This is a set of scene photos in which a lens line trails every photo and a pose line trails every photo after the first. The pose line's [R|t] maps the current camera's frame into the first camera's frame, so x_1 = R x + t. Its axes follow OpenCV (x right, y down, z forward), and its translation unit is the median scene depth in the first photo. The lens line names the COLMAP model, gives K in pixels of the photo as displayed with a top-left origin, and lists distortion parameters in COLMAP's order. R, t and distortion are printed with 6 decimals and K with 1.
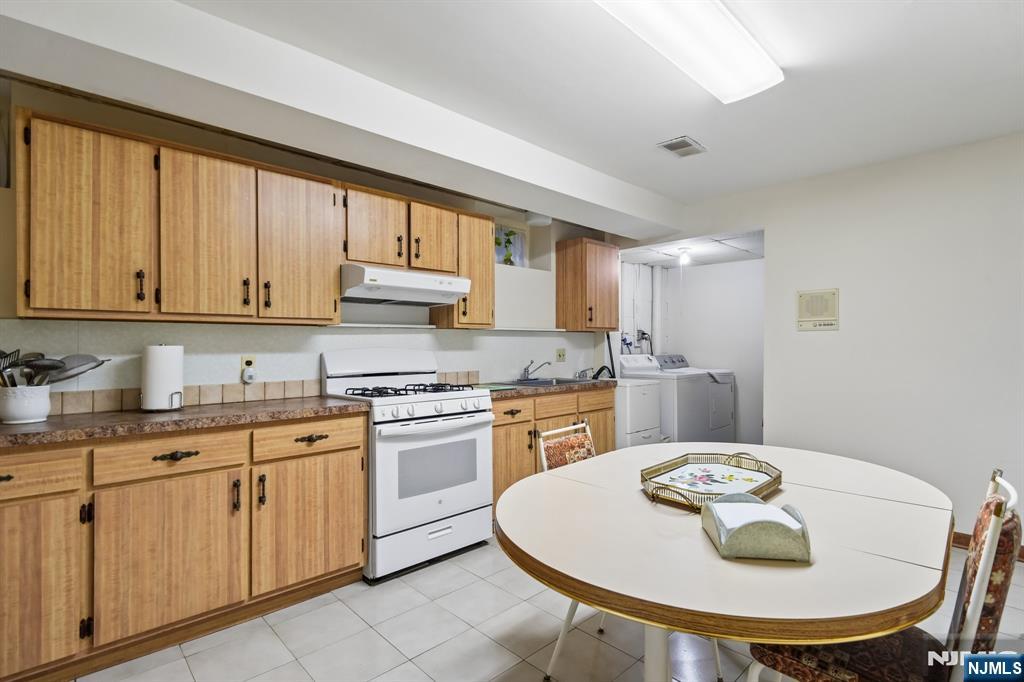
lens RADIAL K [[481.4, 0, 522.8], [0, 481.4, 346.1], [0, 0, 1]] dist [0.001748, -0.004555]
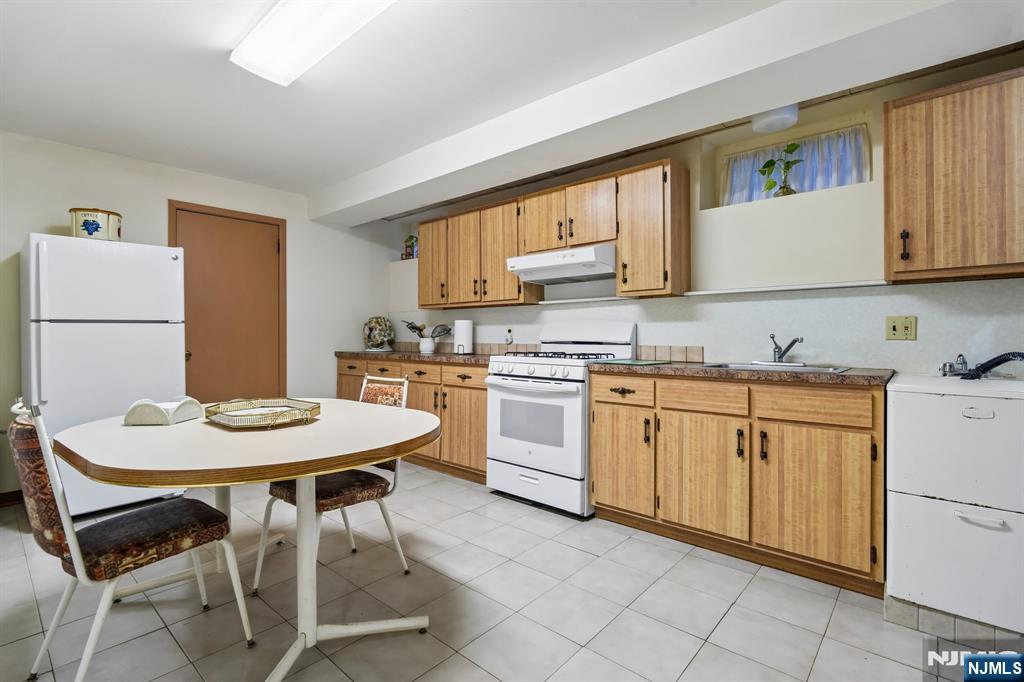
lens RADIAL K [[481.4, 0, 522.6], [0, 481.4, 333.0], [0, 0, 1]] dist [0.001748, -0.004555]
pose [[0.091304, 0.001722, -0.995822, 1.023204], [0.001230, 0.999998, 0.001842, 0.040696], [0.995822, -0.001394, 0.091302, 0.935687]]
